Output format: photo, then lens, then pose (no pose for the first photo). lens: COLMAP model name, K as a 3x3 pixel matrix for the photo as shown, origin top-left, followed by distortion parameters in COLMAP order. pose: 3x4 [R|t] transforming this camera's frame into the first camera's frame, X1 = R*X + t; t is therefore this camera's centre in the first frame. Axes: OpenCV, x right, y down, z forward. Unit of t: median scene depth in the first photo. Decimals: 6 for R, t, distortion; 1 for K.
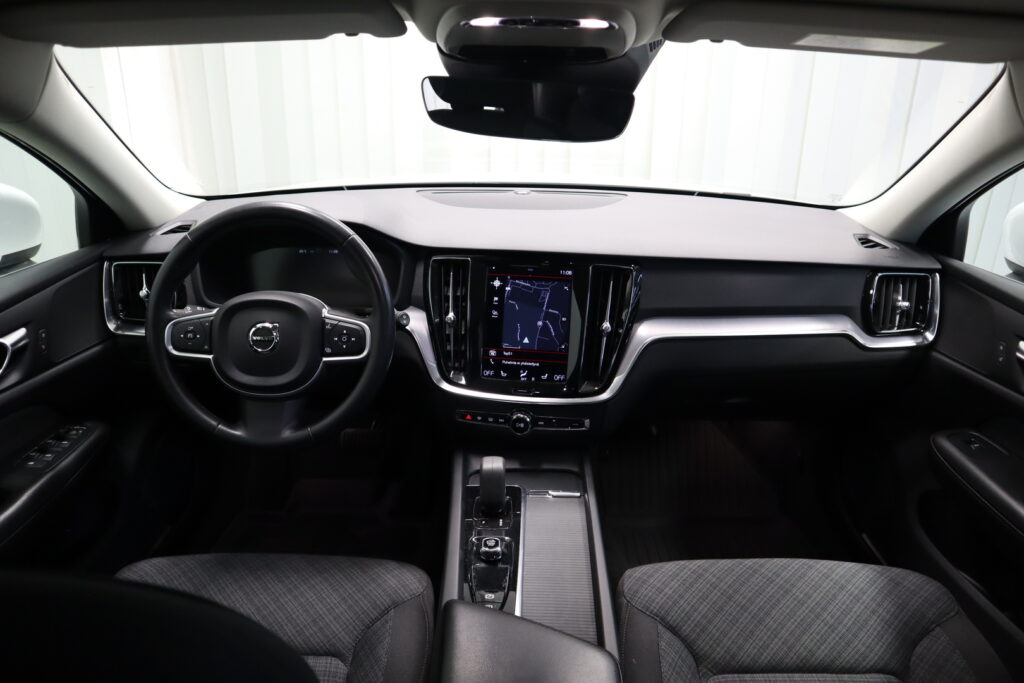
lens RADIAL K [[722.6, 0, 506.9], [0, 722.6, 345.0], [0, 0, 1]] dist [-0.099240, 0.059476]
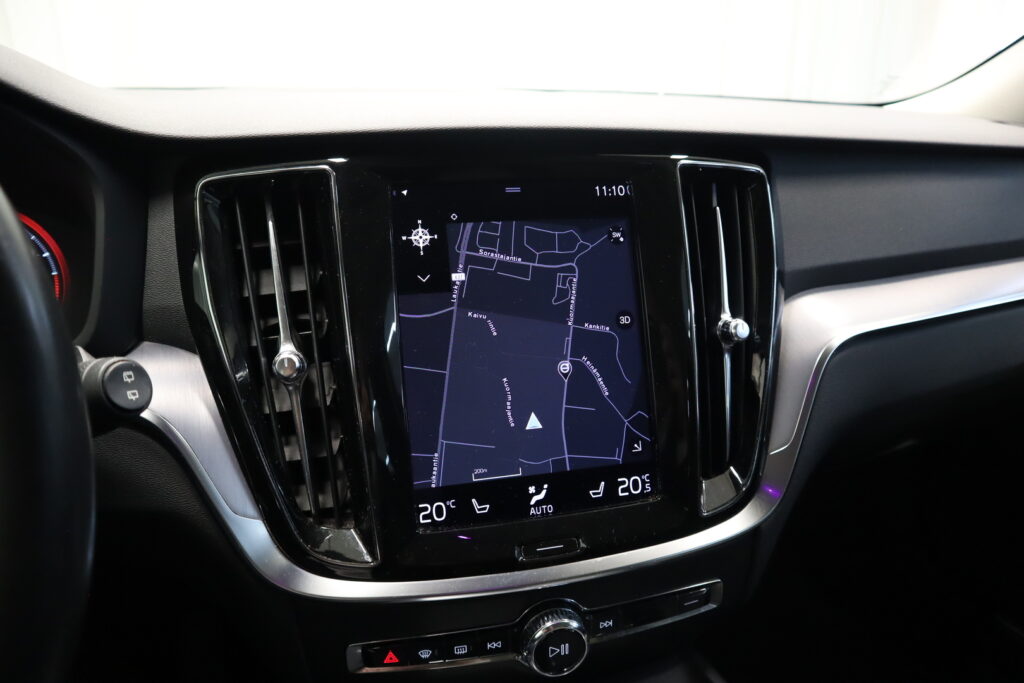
lens RADIAL K [[722.6, 0, 511.4], [0, 722.6, 342.5], [0, 0, 1]] dist [-0.099240, 0.059476]
pose [[0.925380, -0.128868, 0.356461, -0.101049], [0.145265, 0.989201, -0.019494, -0.026237], [-0.350099, 0.069821, 0.934107, 0.696434]]
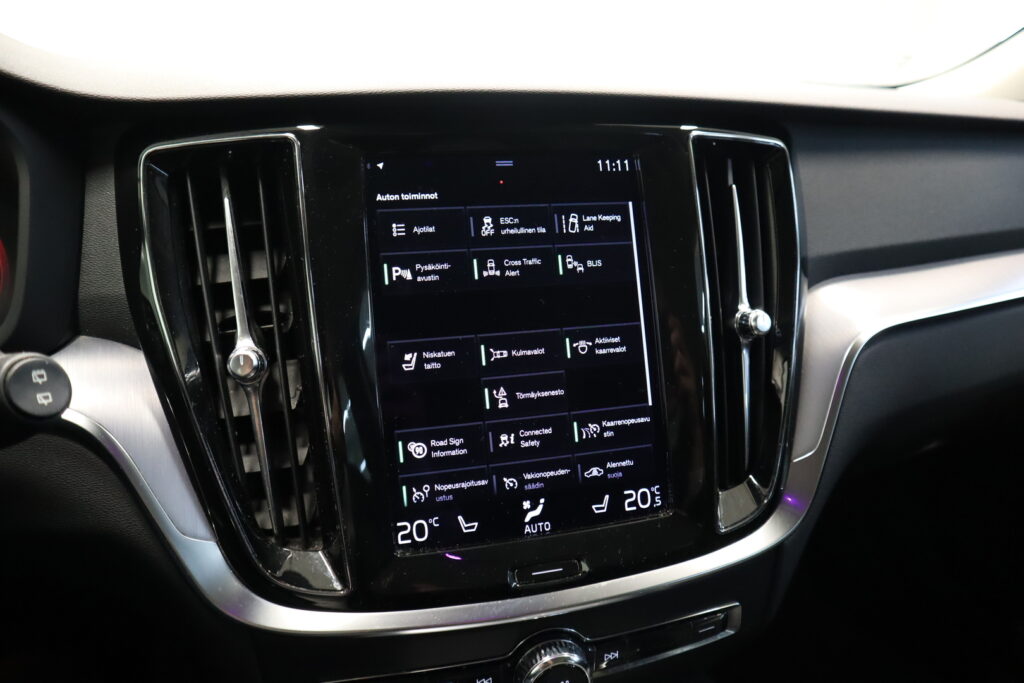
lens RADIAL K [[722.6, 0, 513.1], [0, 722.6, 337.4], [0, 0, 1]] dist [-0.099240, 0.059476]
pose [[0.921813, -0.128869, 0.365587, -0.084880], [0.147817, 0.988719, -0.024192, -0.024734], [-0.358345, 0.076340, 0.930463, 0.735325]]
